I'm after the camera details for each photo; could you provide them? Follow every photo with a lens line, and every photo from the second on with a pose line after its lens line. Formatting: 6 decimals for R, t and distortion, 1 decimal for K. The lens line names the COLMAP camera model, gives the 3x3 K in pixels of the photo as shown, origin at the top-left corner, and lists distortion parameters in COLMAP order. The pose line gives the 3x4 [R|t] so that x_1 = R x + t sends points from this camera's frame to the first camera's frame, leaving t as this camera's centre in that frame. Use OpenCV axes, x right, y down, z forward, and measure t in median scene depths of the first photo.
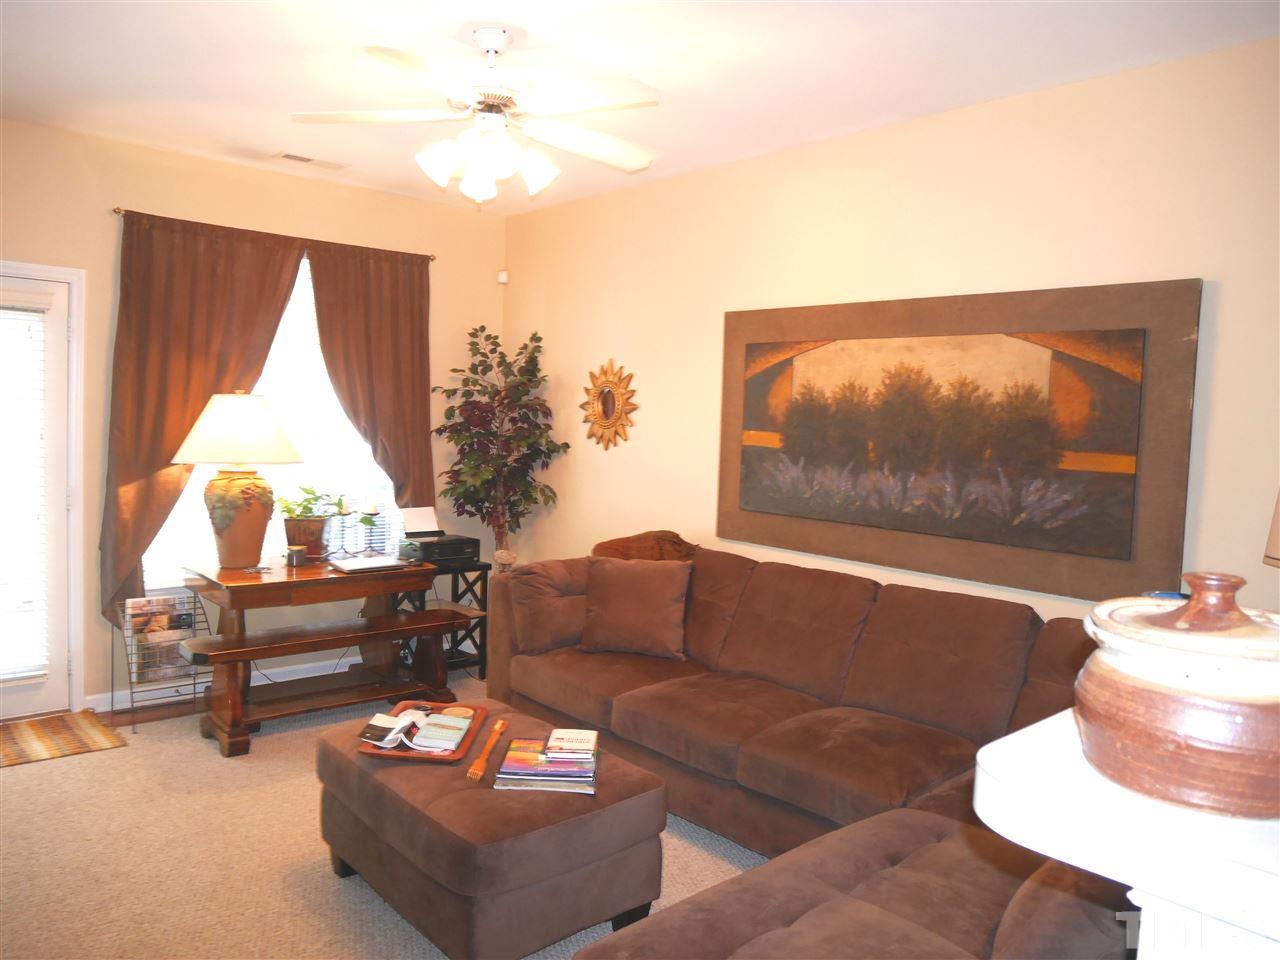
lens RADIAL K [[908.1, 0, 649.3], [0, 908.1, 477.5], [0, 0, 1]] dist [-0.081733, 0.030441]
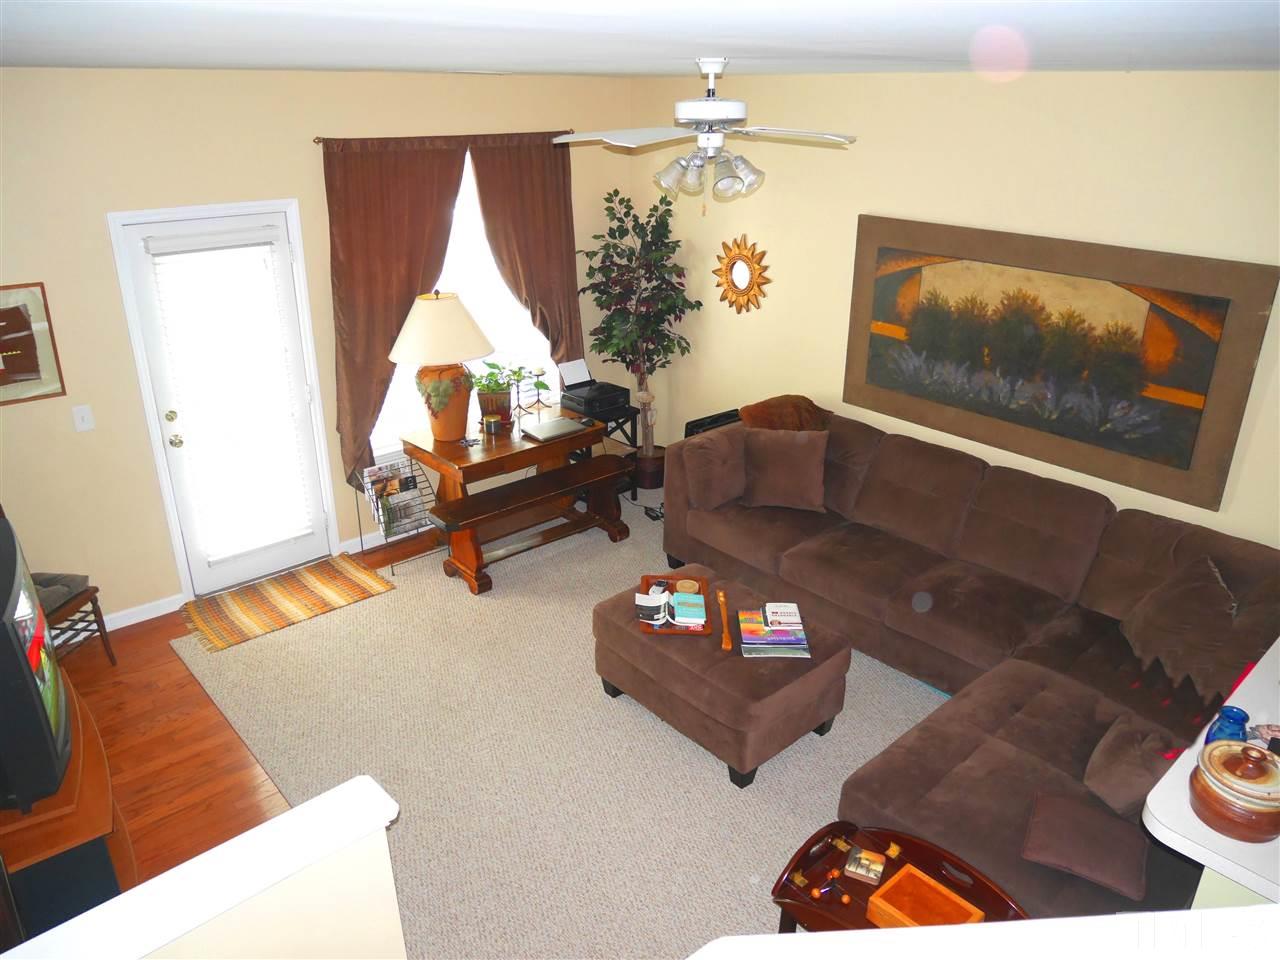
lens RADIAL K [[908.1, 0, 649.3], [0, 908.1, 477.5], [0, 0, 1]] dist [-0.081733, 0.030441]
pose [[0.999547, -0.024825, -0.016986, -0.182383], [0.029015, 0.944652, 0.326790, -0.264299], [0.007933, -0.327135, 0.944944, -0.197372]]
